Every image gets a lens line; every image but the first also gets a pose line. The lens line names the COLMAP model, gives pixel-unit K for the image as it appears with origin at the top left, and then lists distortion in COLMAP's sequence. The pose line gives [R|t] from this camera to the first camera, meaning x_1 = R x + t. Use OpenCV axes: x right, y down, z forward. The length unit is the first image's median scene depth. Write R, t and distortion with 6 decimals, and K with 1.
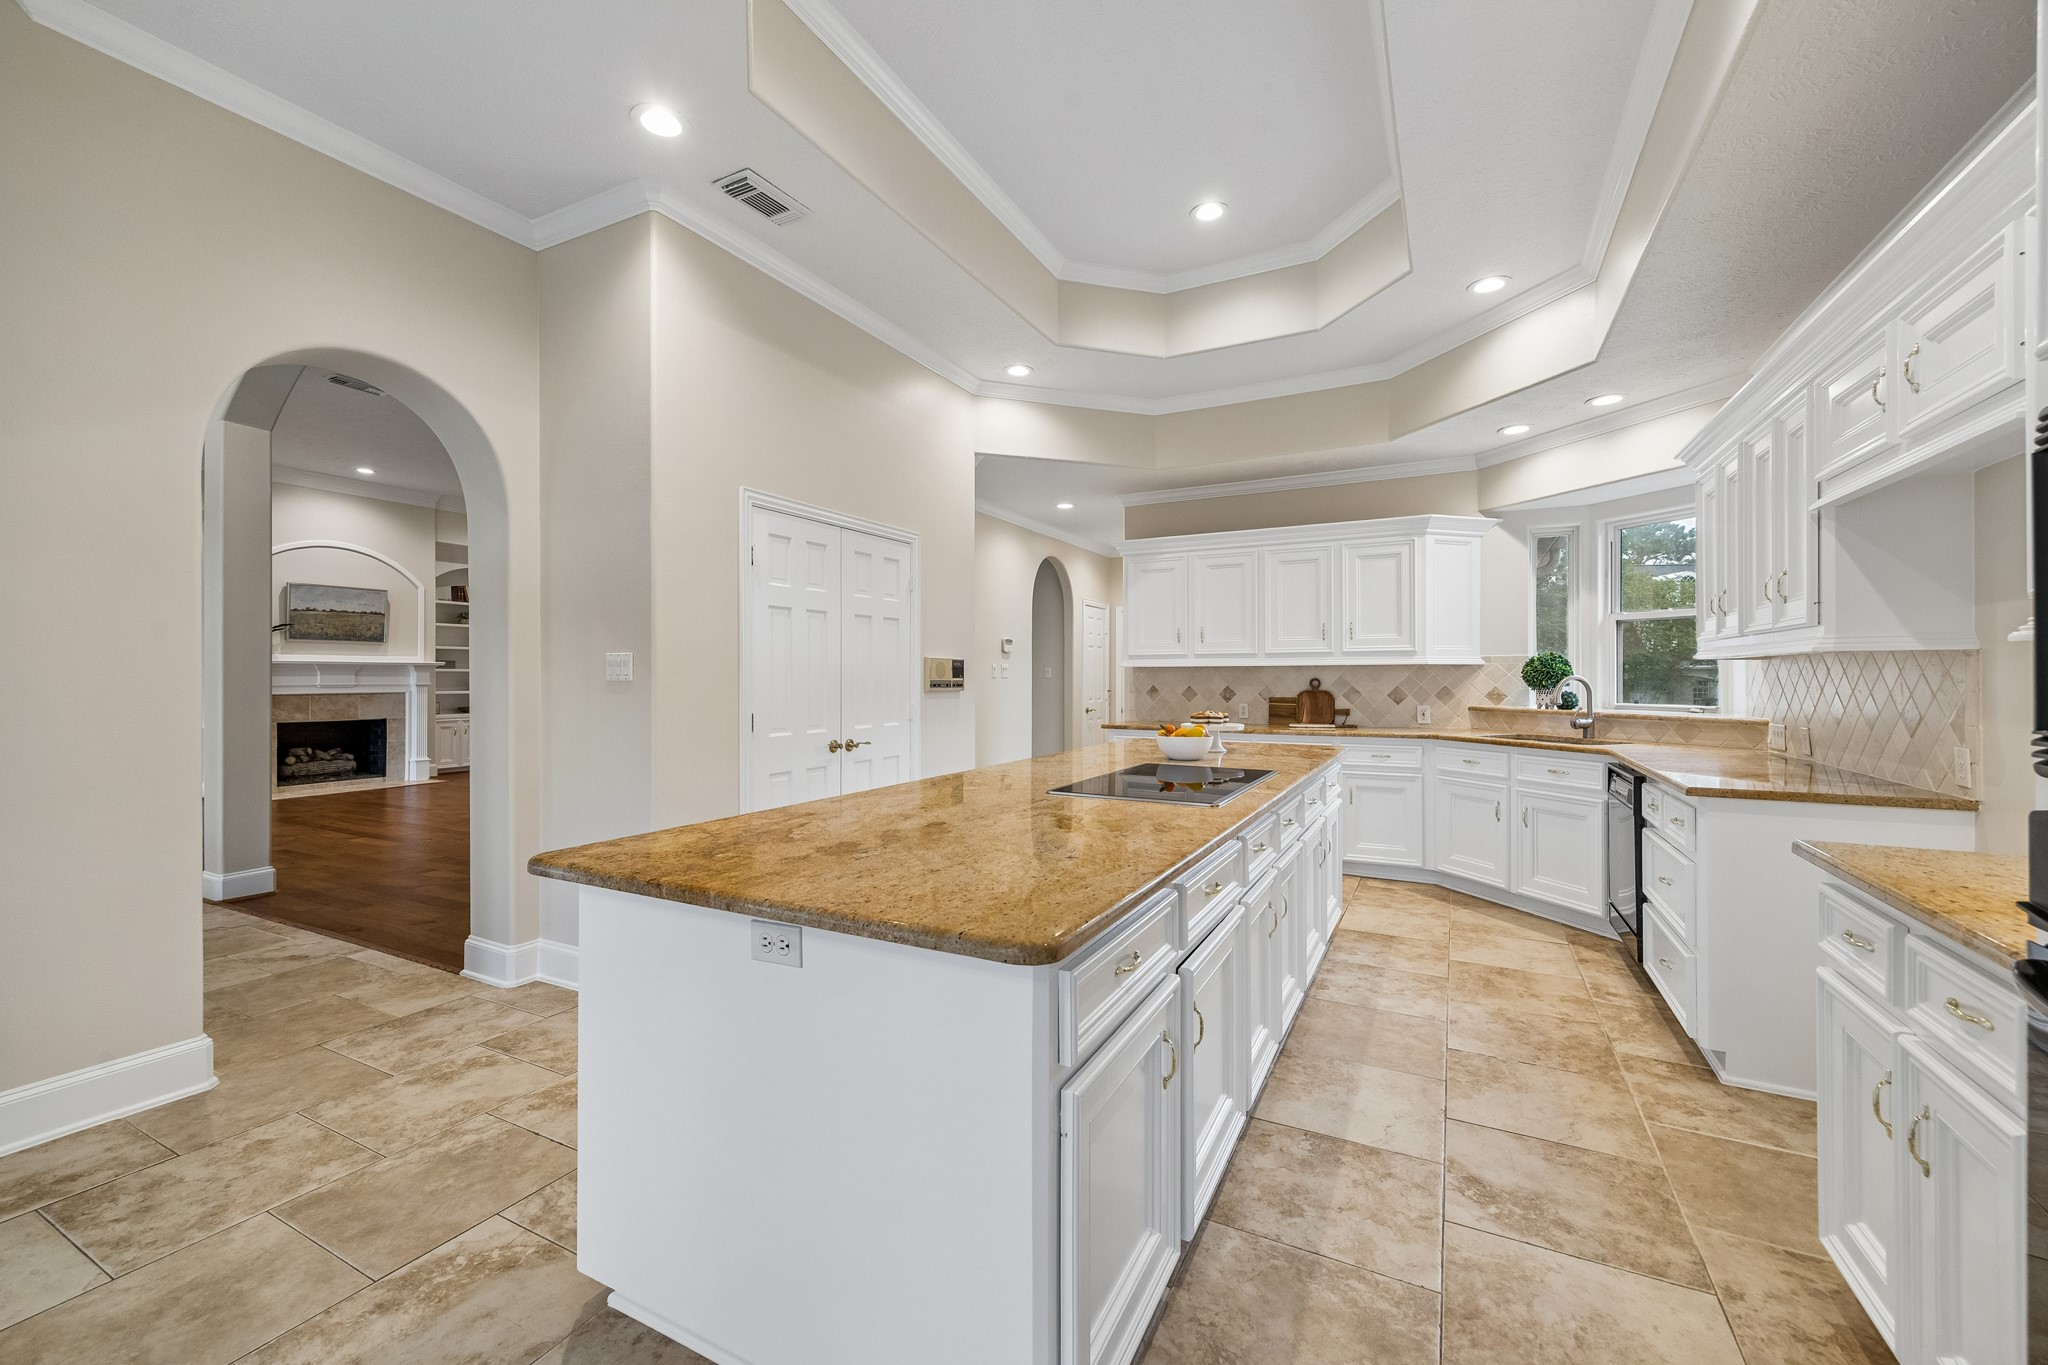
lens RADIAL K [[778.1, 0, 1068.8], [0, 778.1, 676.9], [0, 0, 1]] dist [-0.001881, -0.000408]
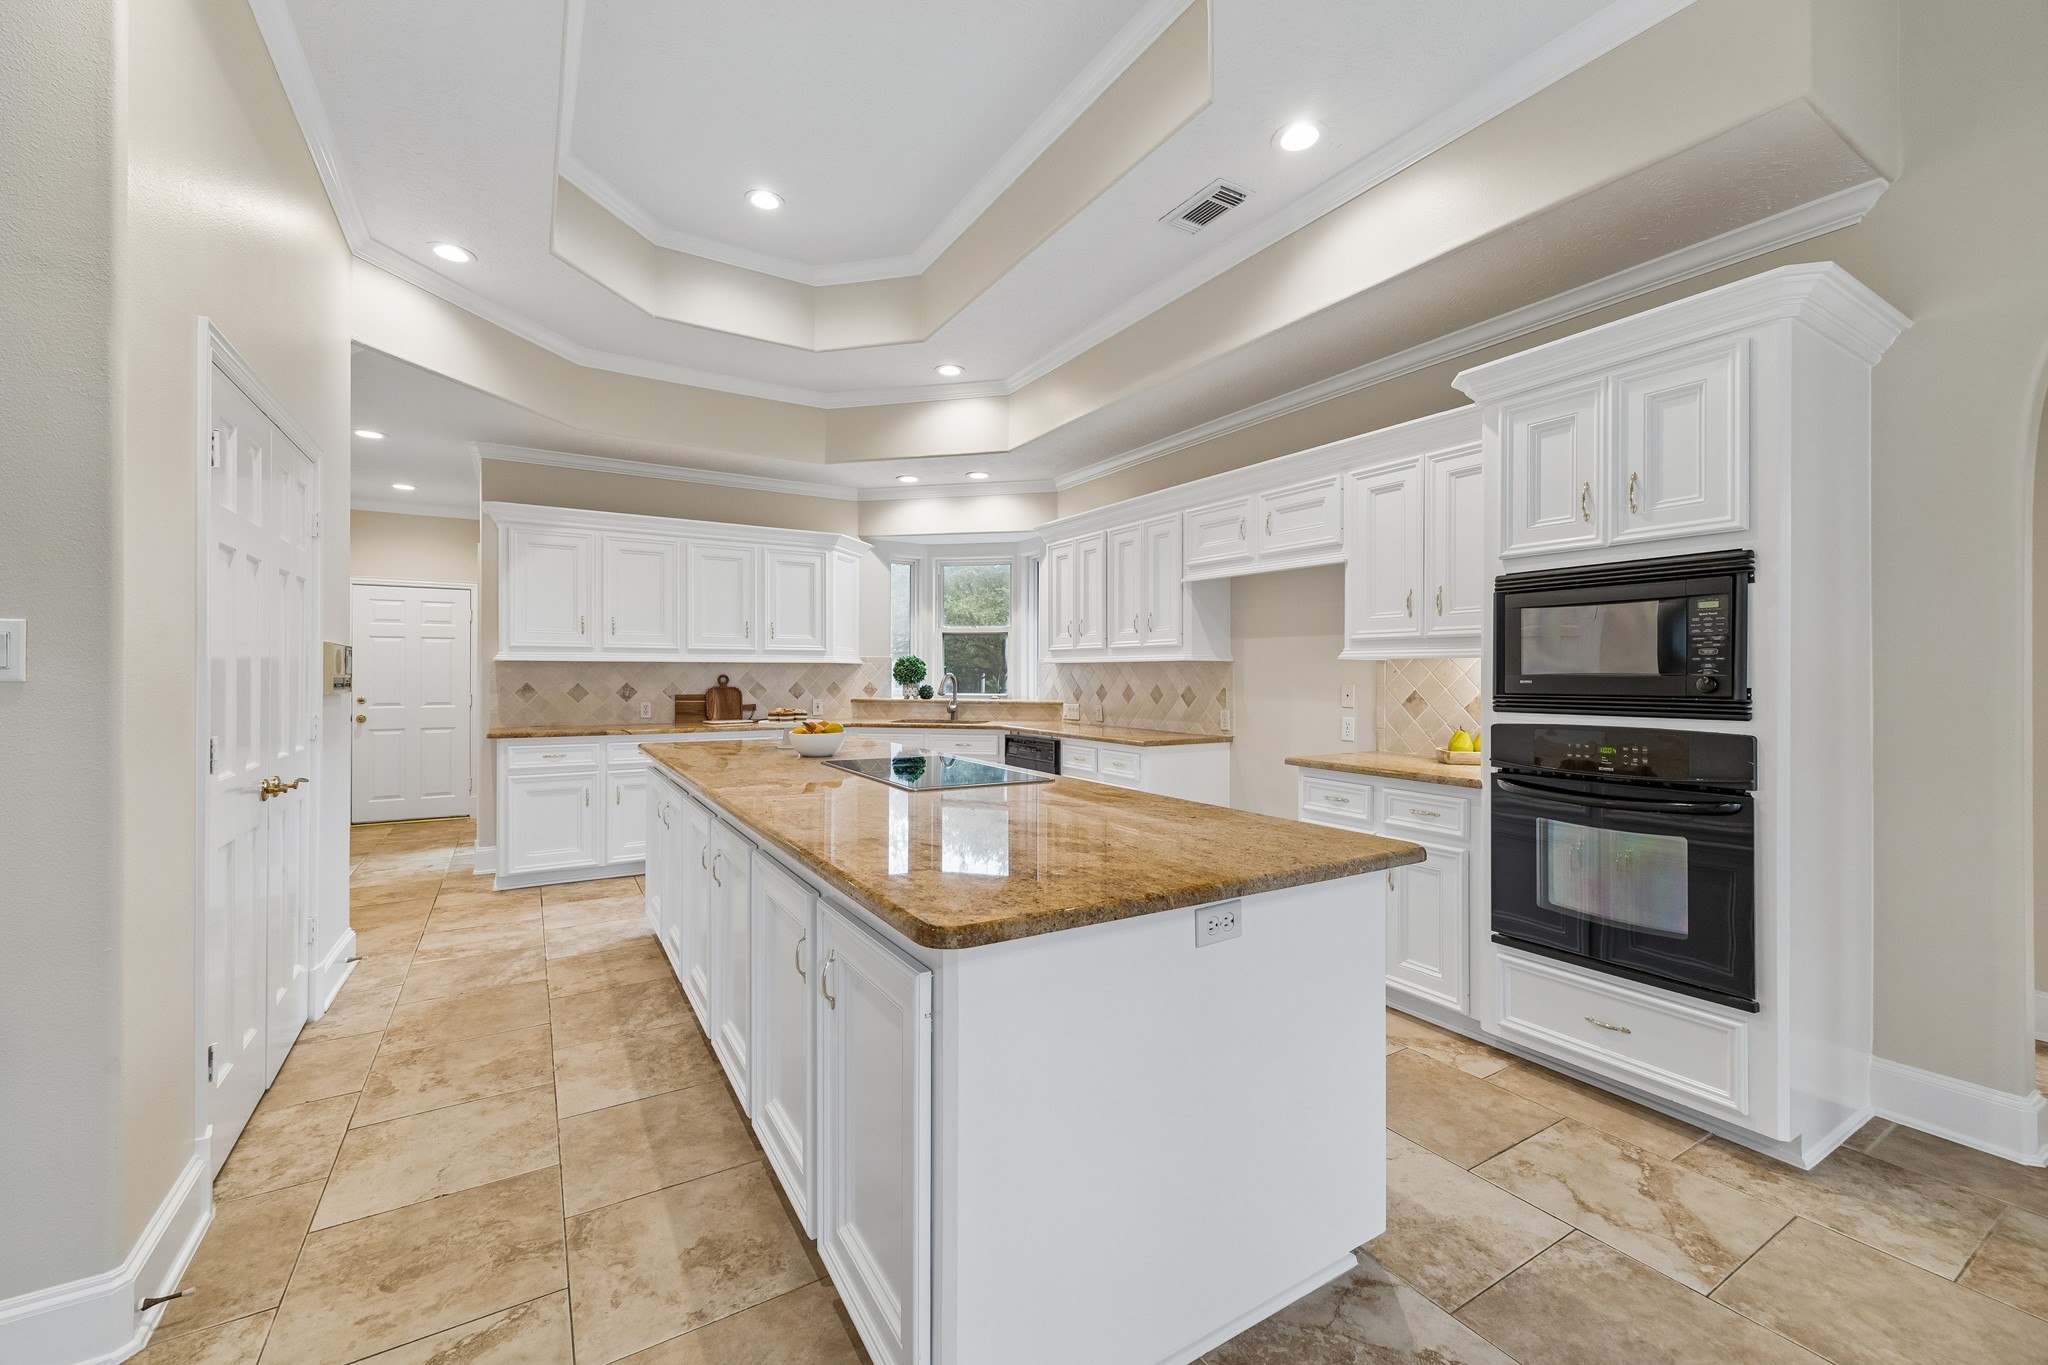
lens RADIAL K [[778.1, 0, 991.3], [0, 778.1, 672.2], [0, 0, 1]] dist [-0.001881, -0.000408]
pose [[0.556767, 0.003125, 0.830663, -0.361631], [-0.003521, 0.999993, -0.001402, -0.001674], [-0.830661, -0.002144, 0.556774, 0.163103]]
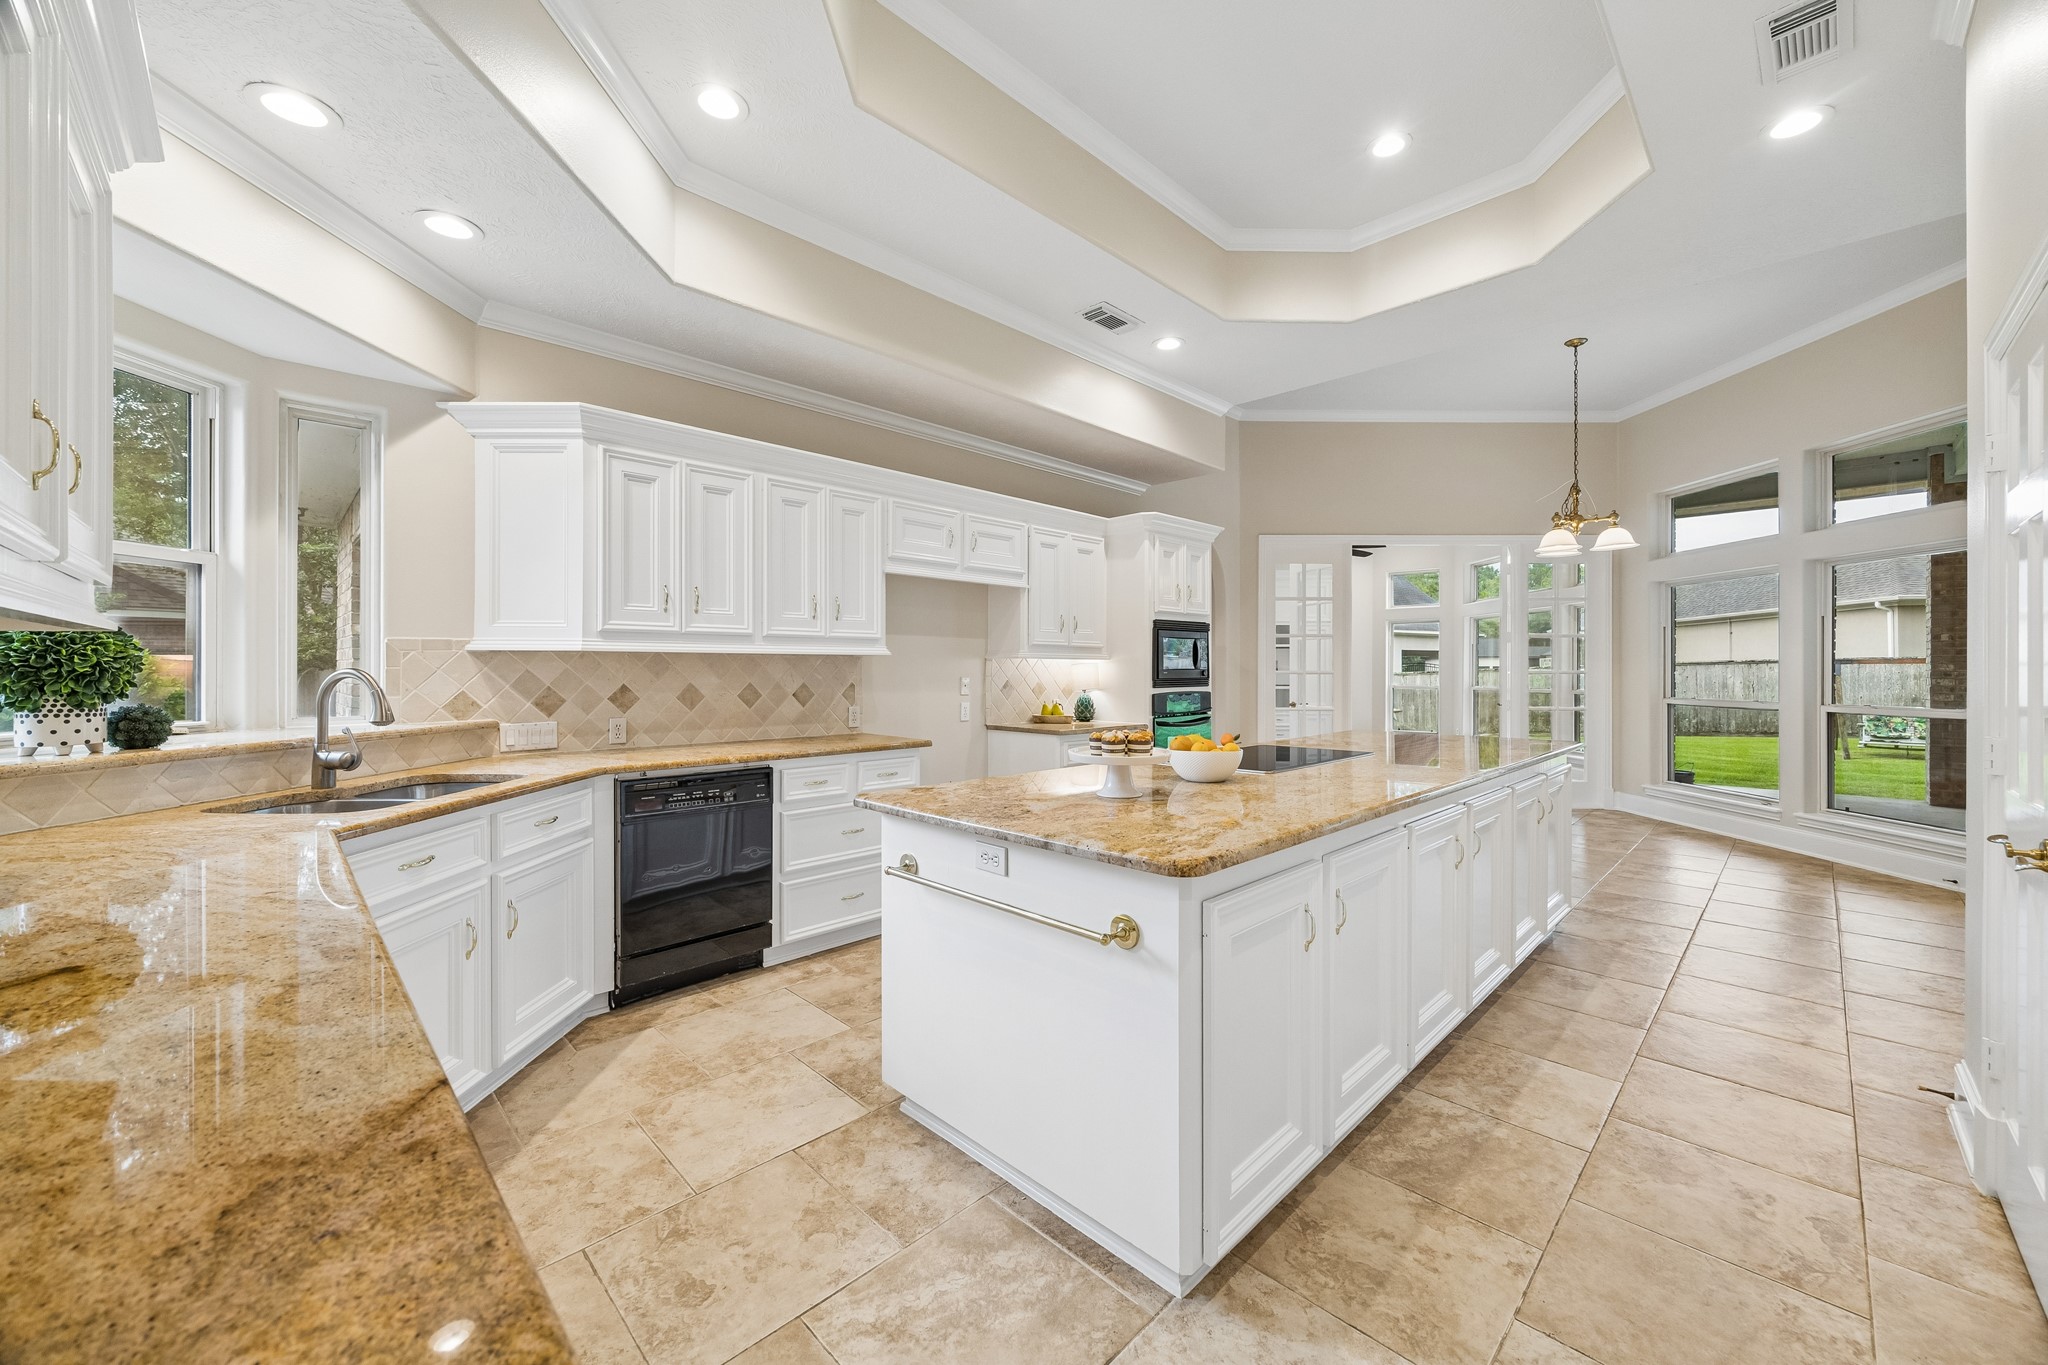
lens RADIAL K [[778.1, 0, 1042.0], [0, 778.1, 673.9], [0, 0, 1]] dist [-0.001881, -0.000408]
pose [[-0.940557, -0.004891, 0.339602, 0.026493], [-0.002895, 0.999975, 0.006383, -0.002581], [-0.339625, 0.005020, -0.940548, 1.139364]]
